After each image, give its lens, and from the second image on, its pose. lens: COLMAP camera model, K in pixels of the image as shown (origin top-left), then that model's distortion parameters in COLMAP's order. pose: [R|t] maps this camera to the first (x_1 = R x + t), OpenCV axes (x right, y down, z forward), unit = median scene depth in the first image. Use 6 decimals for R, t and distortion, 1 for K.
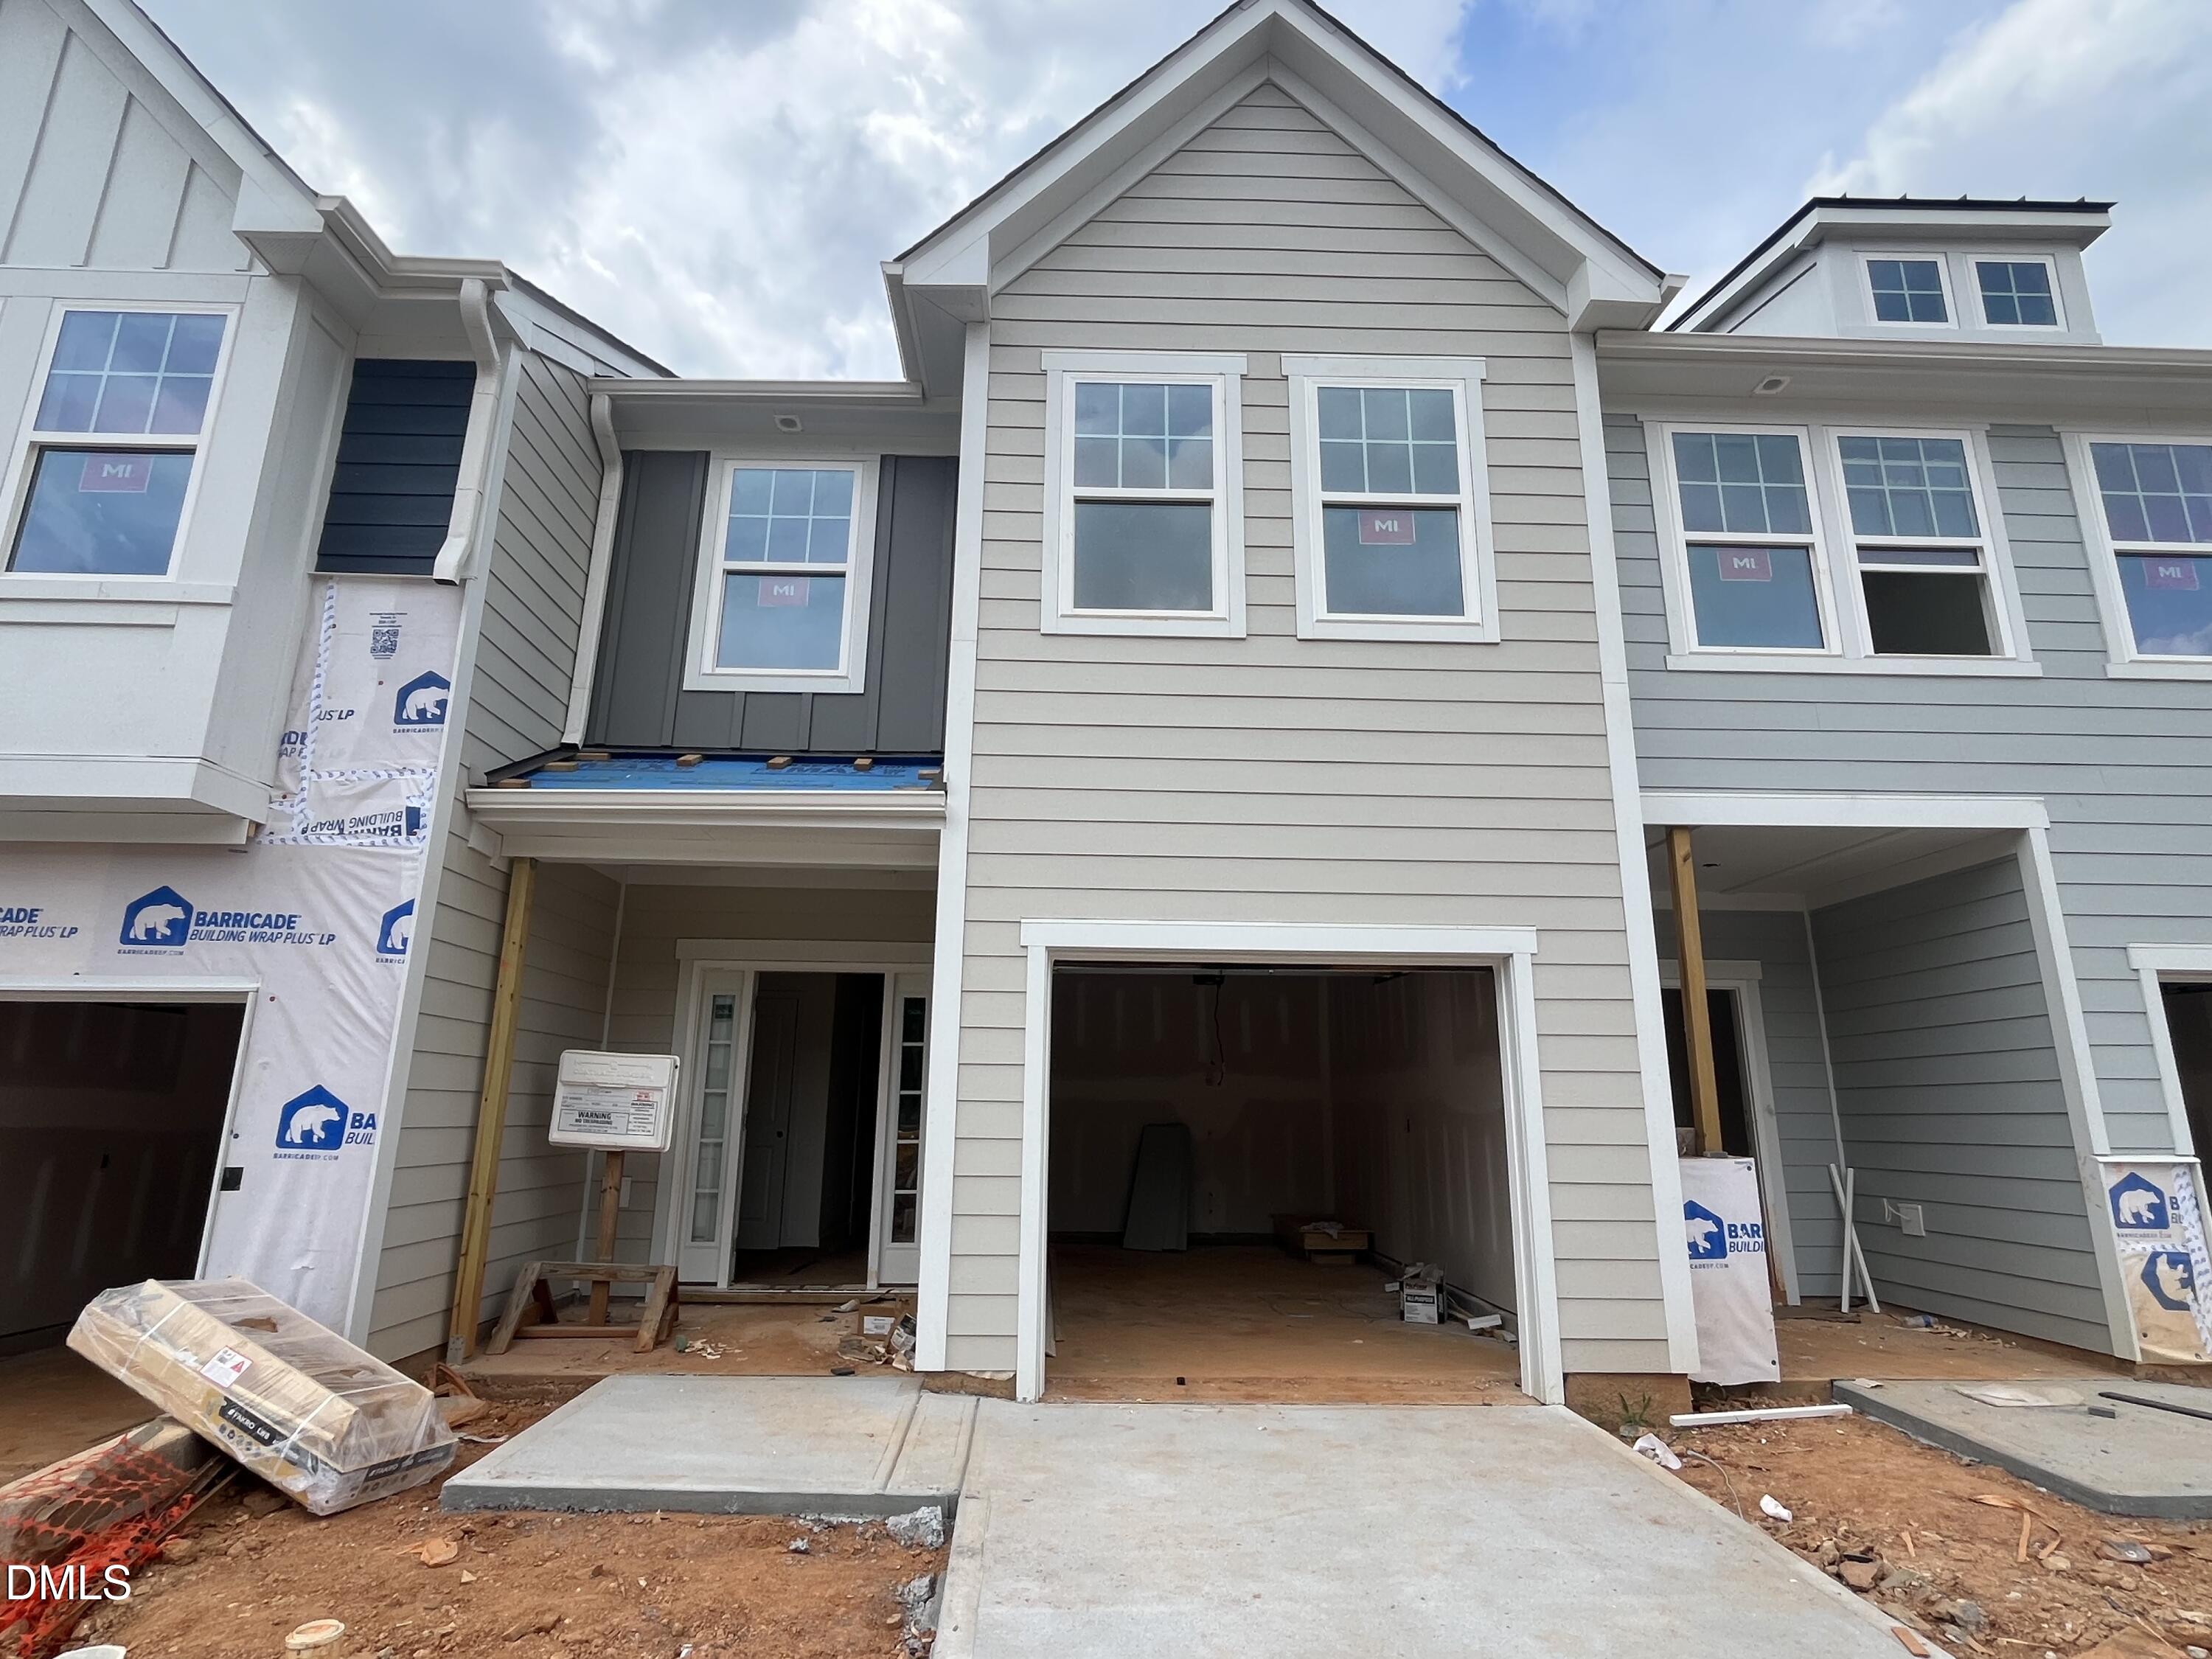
lens RADIAL K [[1109.7, 0, 1097.3], [0, 1109.7, 832.8], [0, 0, 1]] dist [-0.000600, -0.000035]
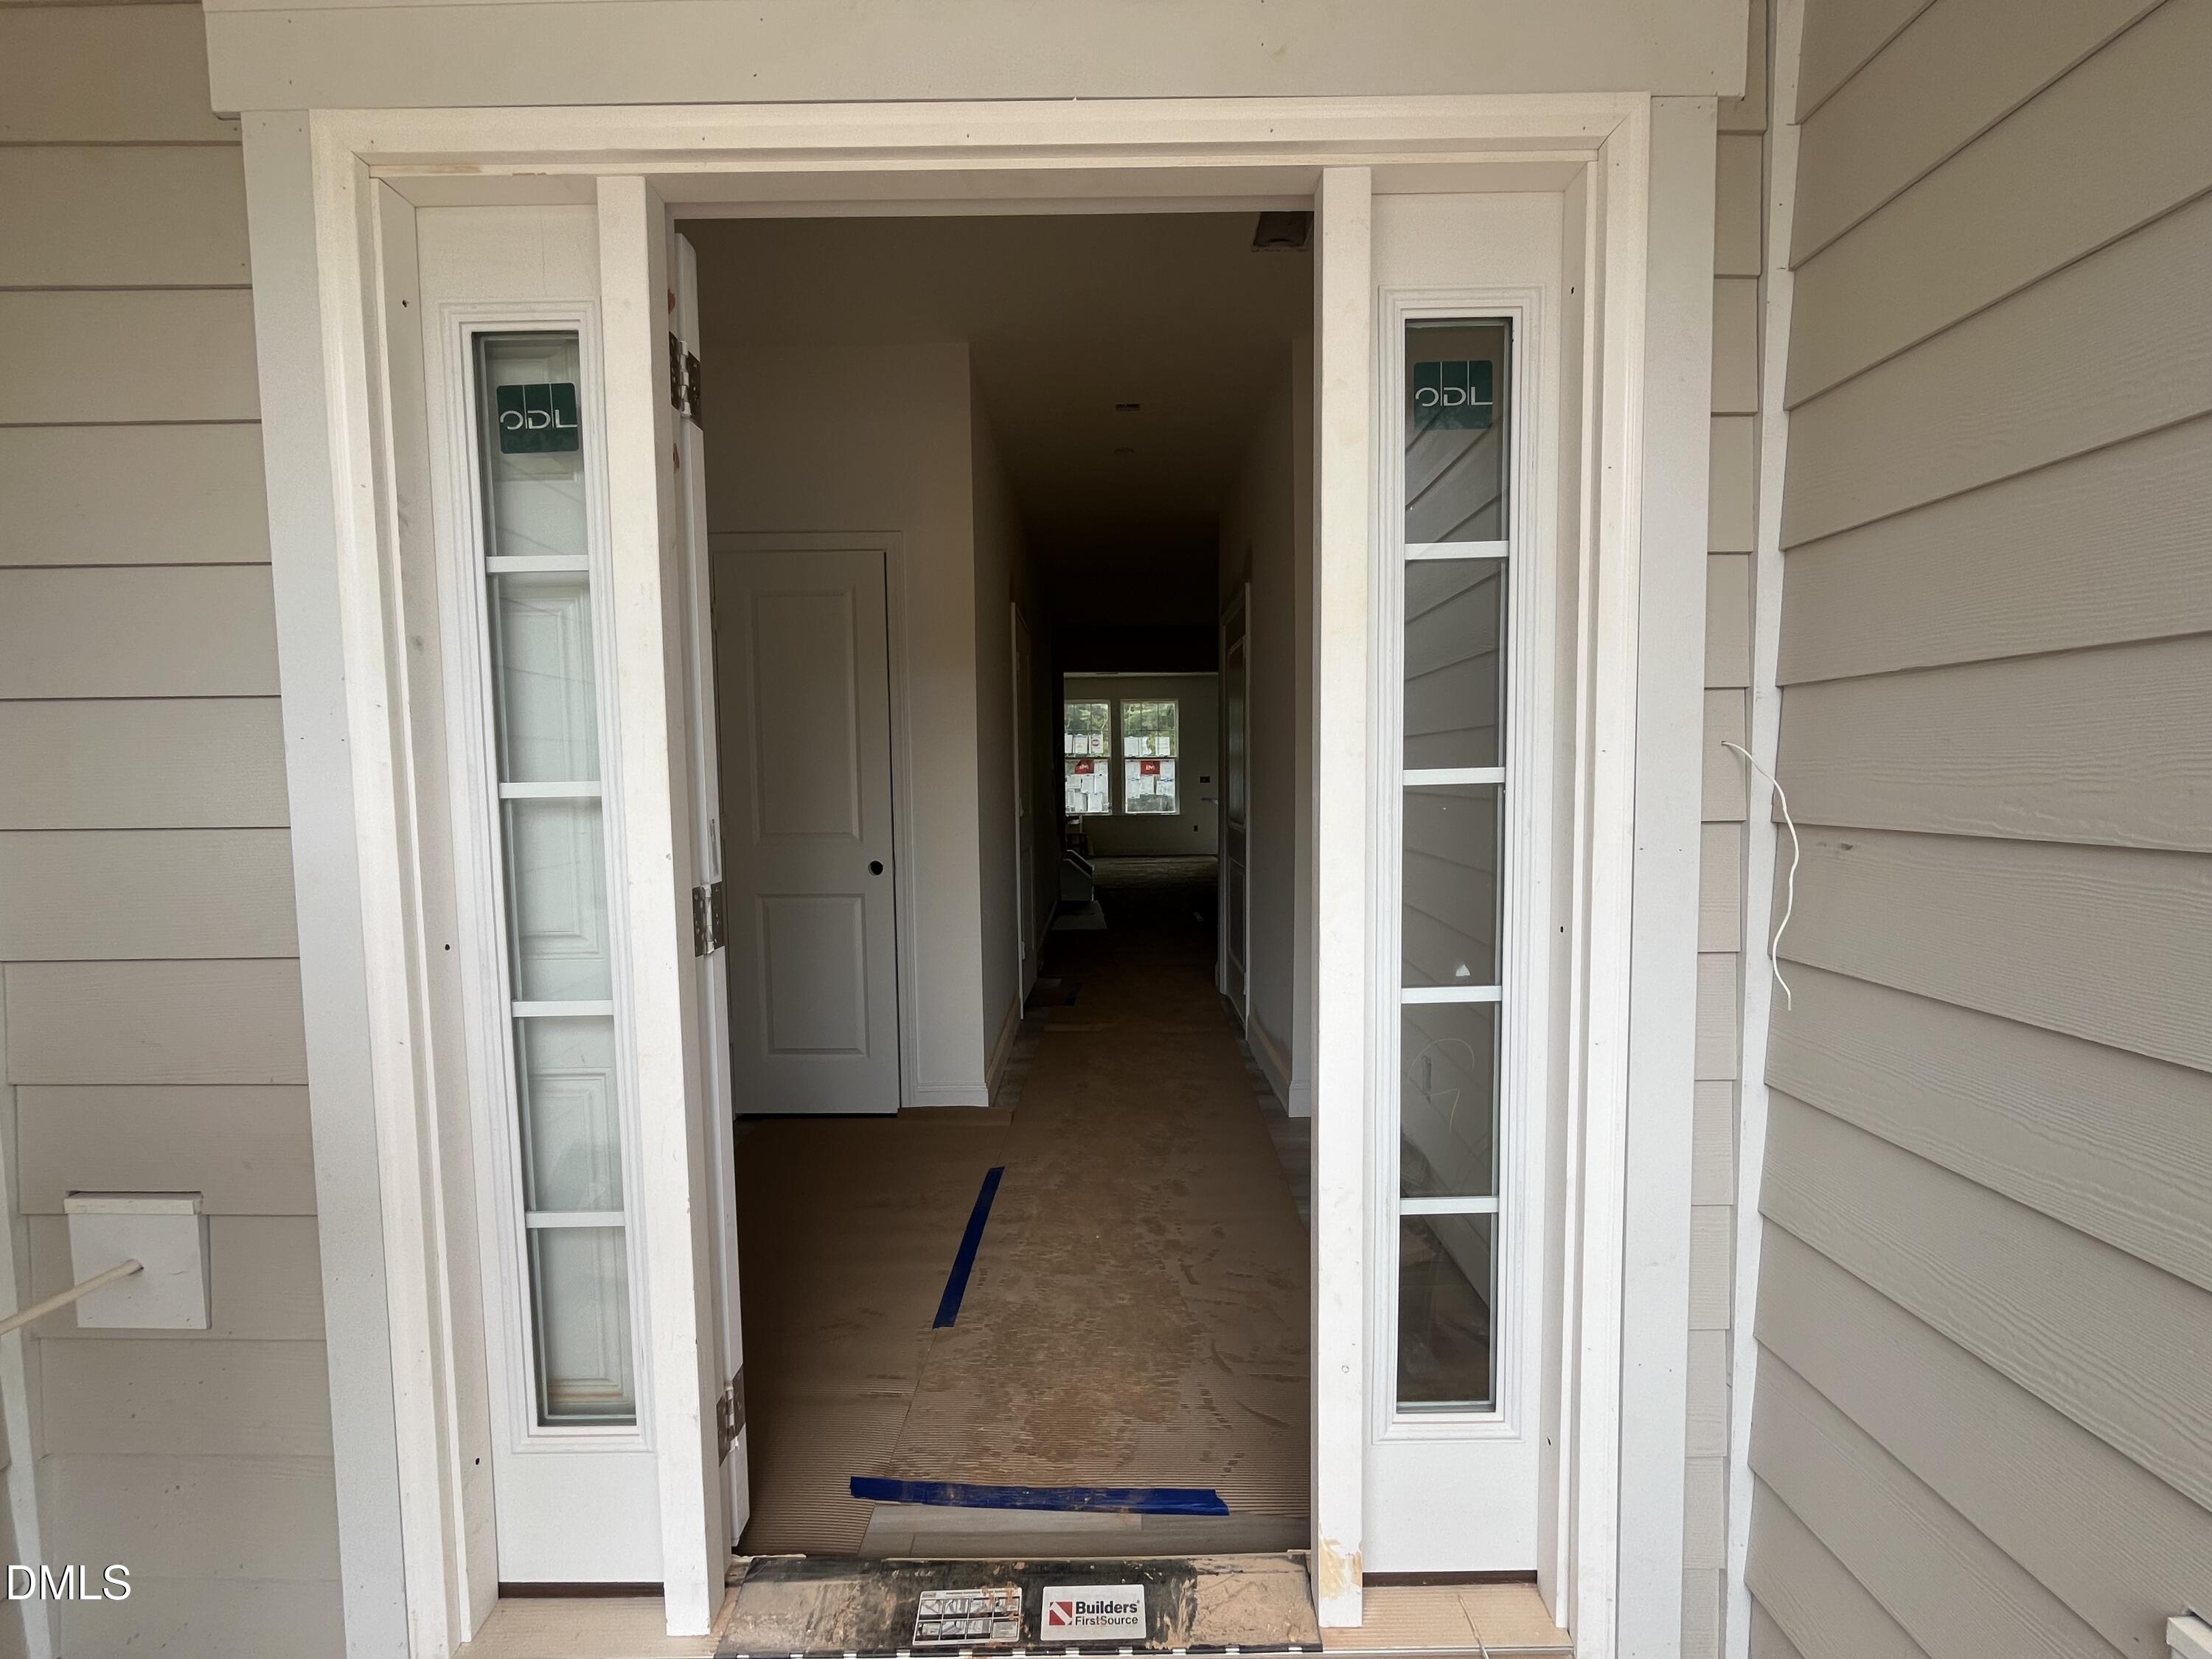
lens RADIAL K [[905.4, 0, 1107.8], [0, 905.4, 827.8], [0, 0, 1]] dist [-0.005175, 0.001541]
pose [[0.999385, -0.024028, -0.025526, -0.227555], [0.030659, 0.952138, 0.304126, 0.185948], [0.016997, -0.304721, 0.952290, 0.818178]]
